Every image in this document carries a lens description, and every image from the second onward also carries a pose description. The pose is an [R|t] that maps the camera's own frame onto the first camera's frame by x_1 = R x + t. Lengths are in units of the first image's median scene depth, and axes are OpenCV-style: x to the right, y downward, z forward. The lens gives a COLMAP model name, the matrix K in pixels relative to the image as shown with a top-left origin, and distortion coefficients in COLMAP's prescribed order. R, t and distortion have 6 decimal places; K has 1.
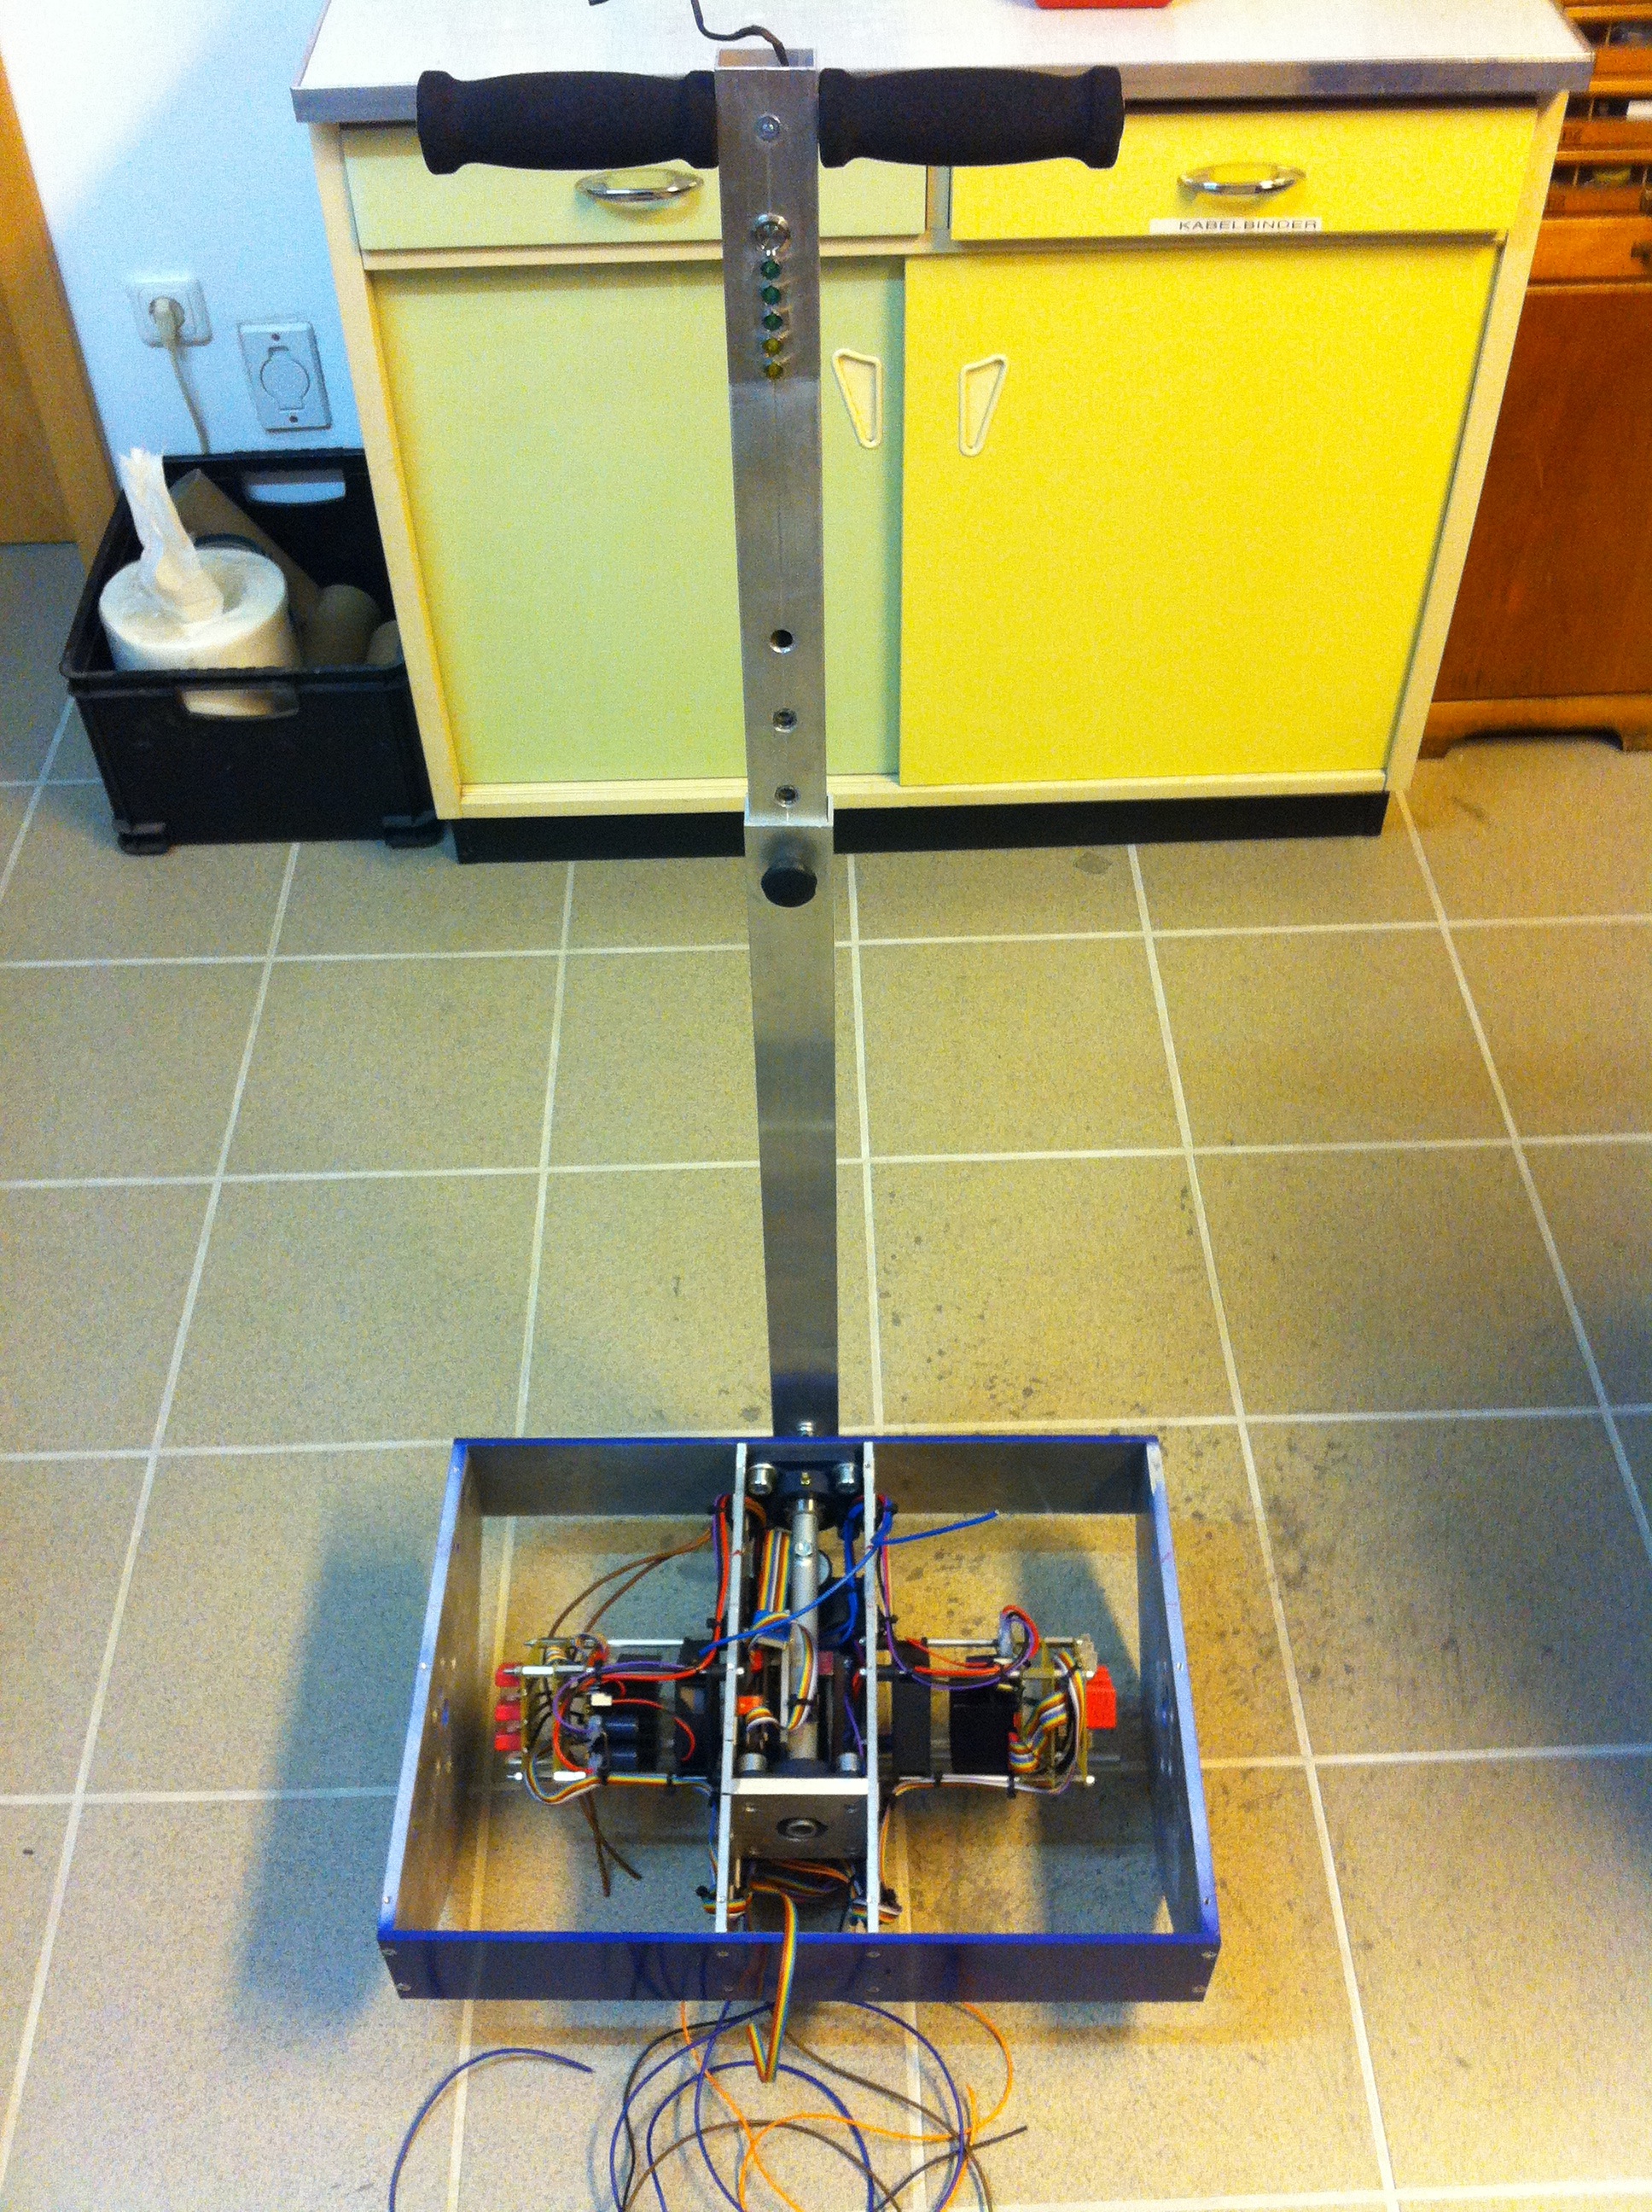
lens RADIAL K [[2104.0, 0, 826.0], [0, 2104.0, 1106.0], [0, 0, 1]] dist [0.084236, -0.269965]
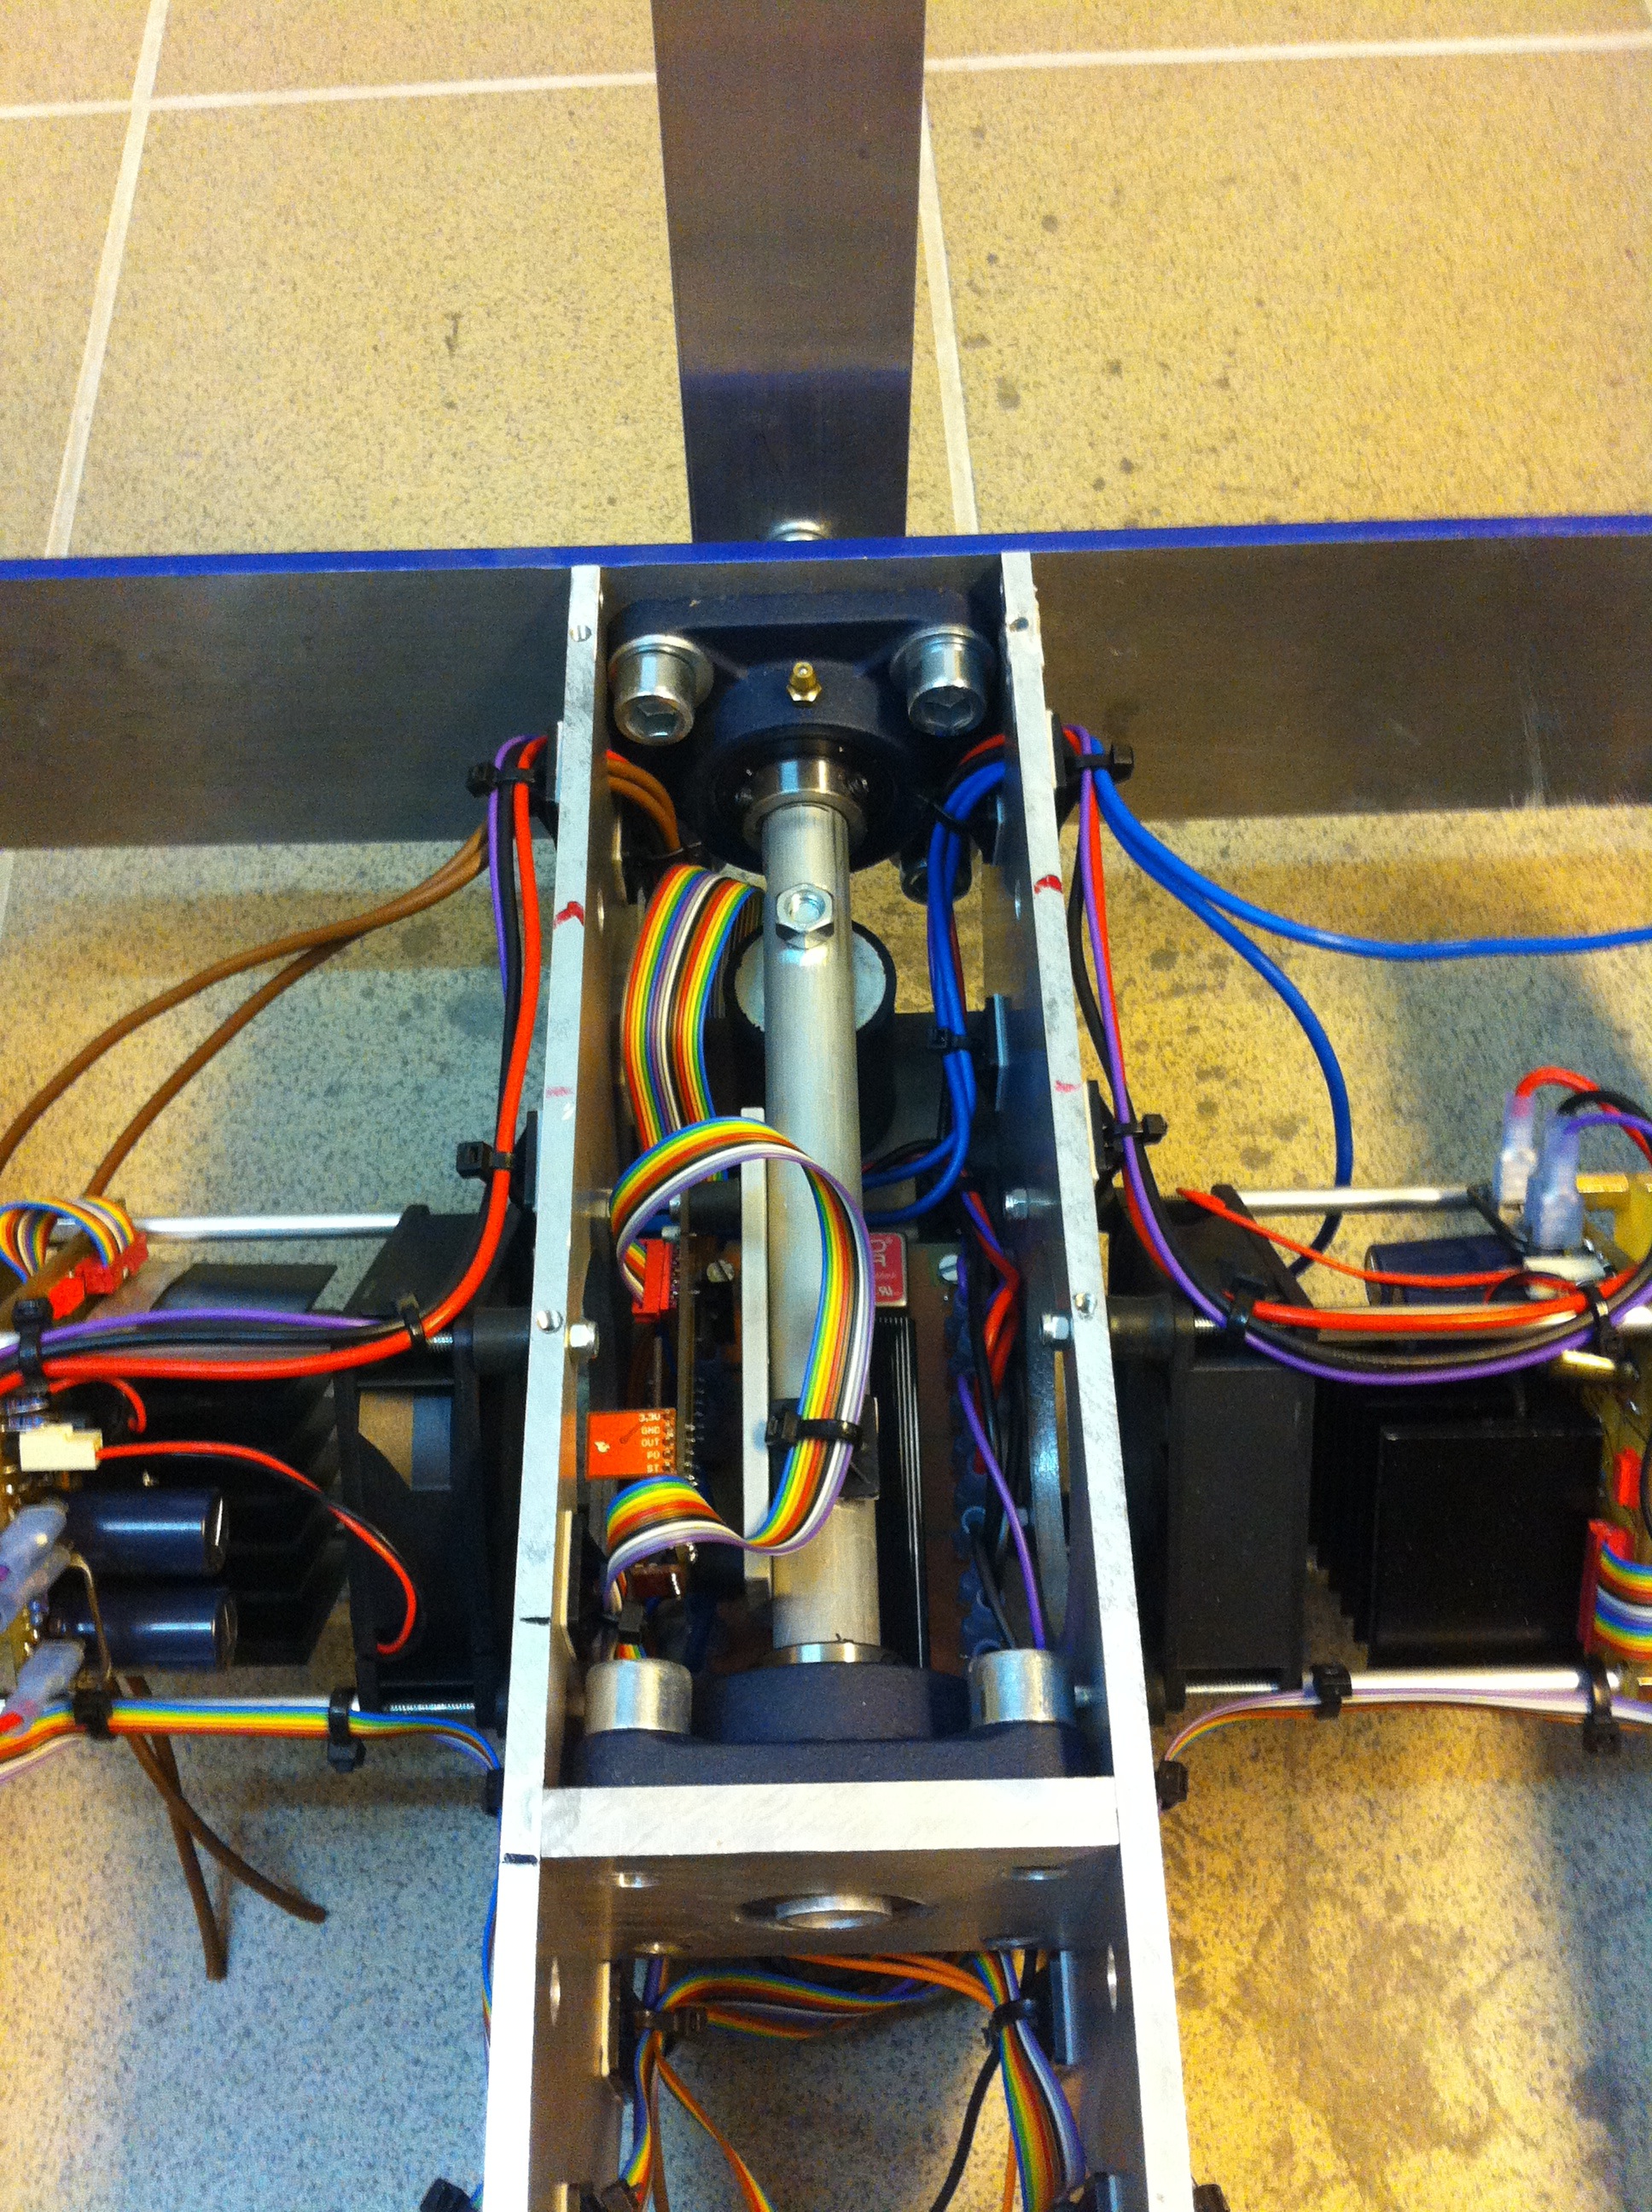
lens RADIAL K [[2104.0, 0, 826.0], [0, 2104.0, 1106.0], [0, 0, 1]] dist [0.084236, -0.269965]
pose [[0.999537, -0.022803, 0.020142, -0.012301], [0.017677, 0.974074, 0.225539, 0.147191], [-0.024763, -0.225079, 0.974026, 0.608925]]
